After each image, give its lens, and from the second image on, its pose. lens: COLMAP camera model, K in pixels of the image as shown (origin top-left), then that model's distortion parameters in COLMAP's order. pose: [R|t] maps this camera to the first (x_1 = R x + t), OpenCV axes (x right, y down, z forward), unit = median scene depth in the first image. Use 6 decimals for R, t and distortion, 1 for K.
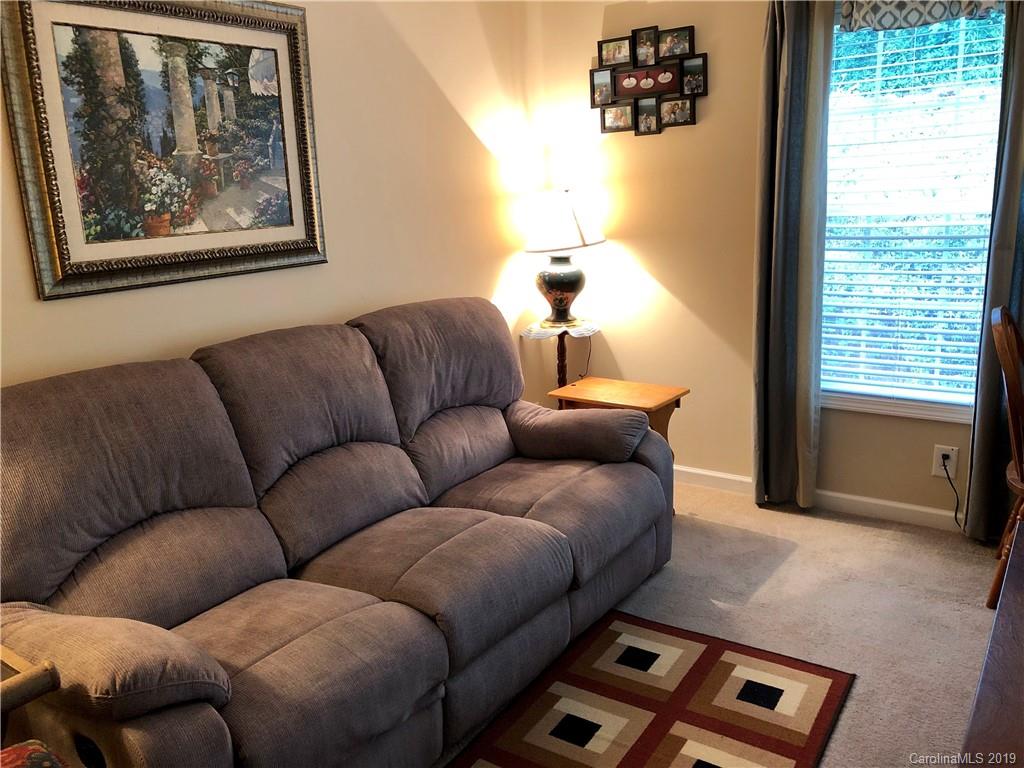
lens RADIAL K [[837.0, 0, 511.1], [0, 837.0, 374.1], [0, 0, 1]] dist [0.050478, -0.064812]
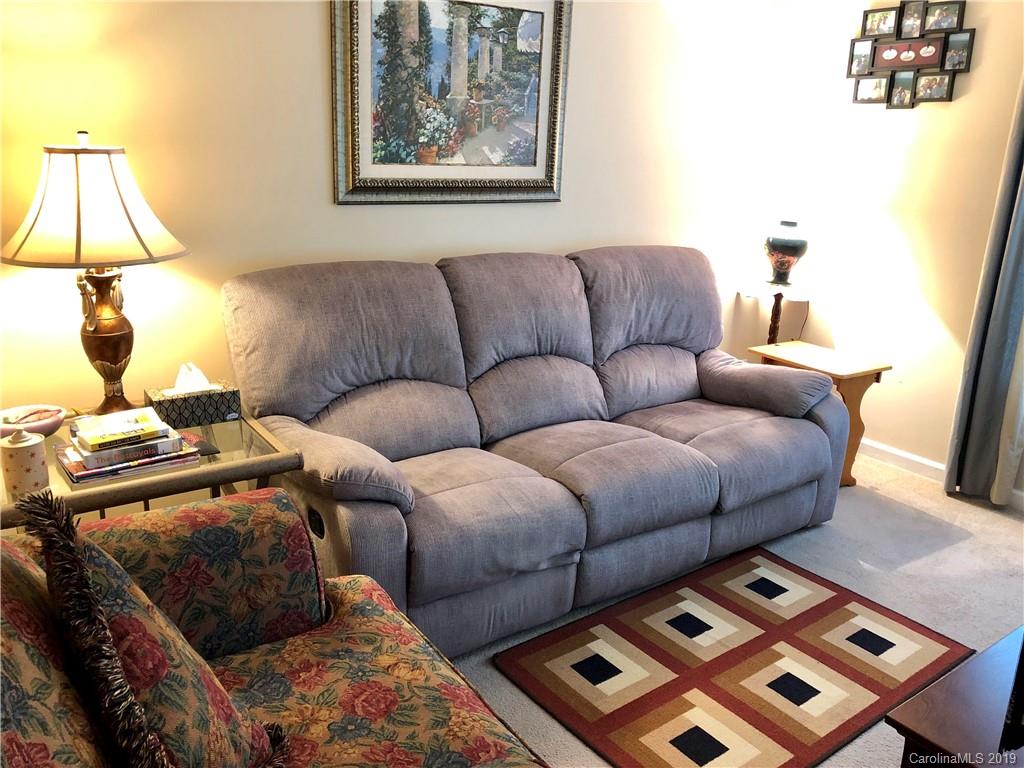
lens RADIAL K [[828.5, 0, 508.6], [0, 828.5, 381.9], [0, 0, 1]] dist [0.059081, -0.077335]
pose [[0.939115, 0.171433, -0.297782, 0.115073], [-0.152552, 0.984572, 0.085713, 0.029242], [0.307881, -0.035067, 0.950778, -0.141805]]
